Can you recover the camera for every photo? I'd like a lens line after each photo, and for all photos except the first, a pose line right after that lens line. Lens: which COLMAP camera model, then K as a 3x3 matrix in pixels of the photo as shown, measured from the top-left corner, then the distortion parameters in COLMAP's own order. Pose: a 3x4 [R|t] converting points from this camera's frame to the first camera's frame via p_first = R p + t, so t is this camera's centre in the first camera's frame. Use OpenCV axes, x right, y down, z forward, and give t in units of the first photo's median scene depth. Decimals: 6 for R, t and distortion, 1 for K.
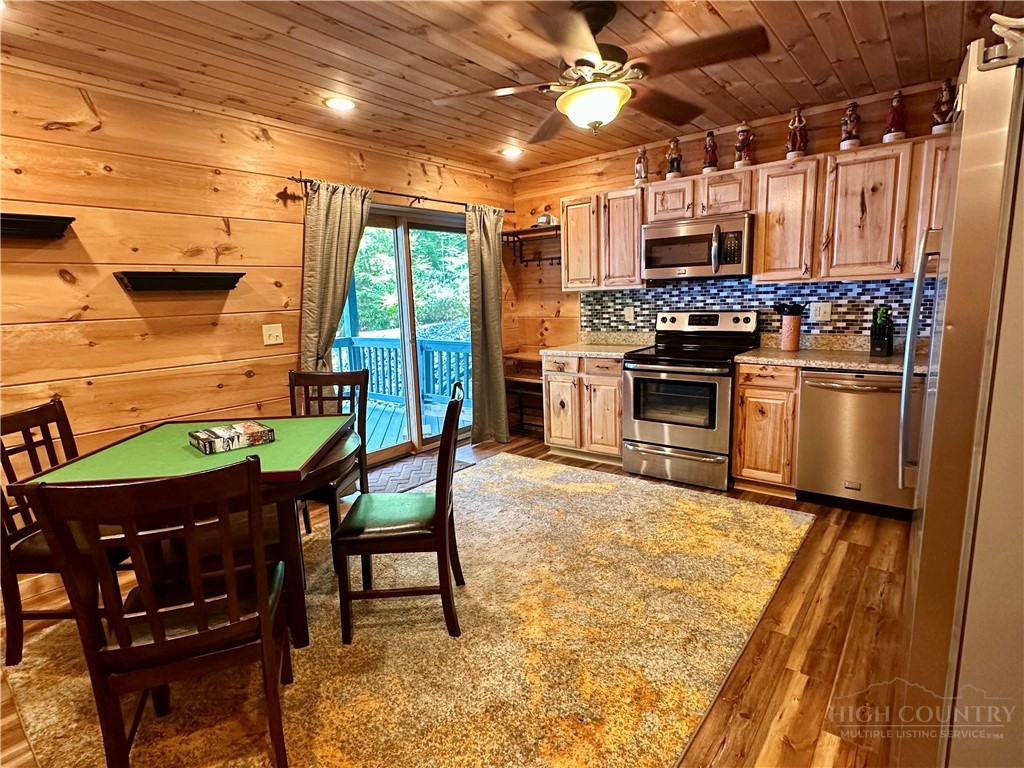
lens RADIAL K [[531.4, 0, 510.2], [0, 531.4, 383.4], [0, 0, 1]] dist [-0.003663, 0.000611]
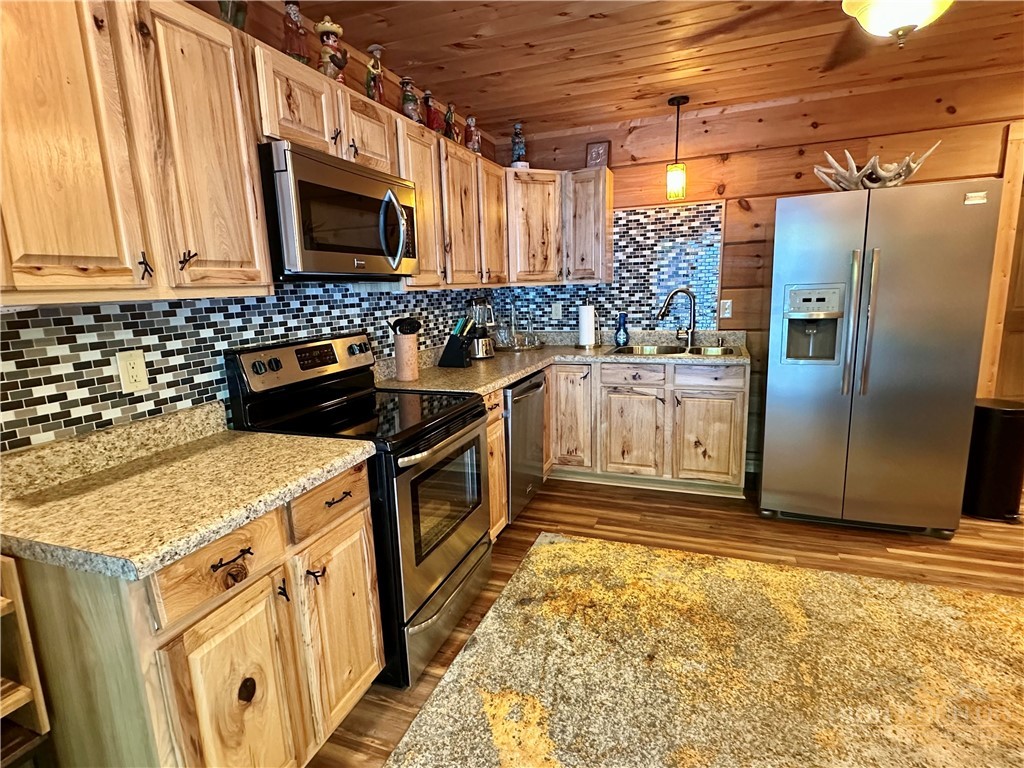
lens RADIAL K [[531.4, 0, 508.6], [0, 531.4, 385.9], [0, 0, 1]] dist [-0.003663, 0.000611]
pose [[-0.308596, -0.126400, 0.942757, -0.206522], [0.204319, 0.959187, 0.195483, -0.154302], [-0.928990, 0.252948, -0.270175, 0.958080]]
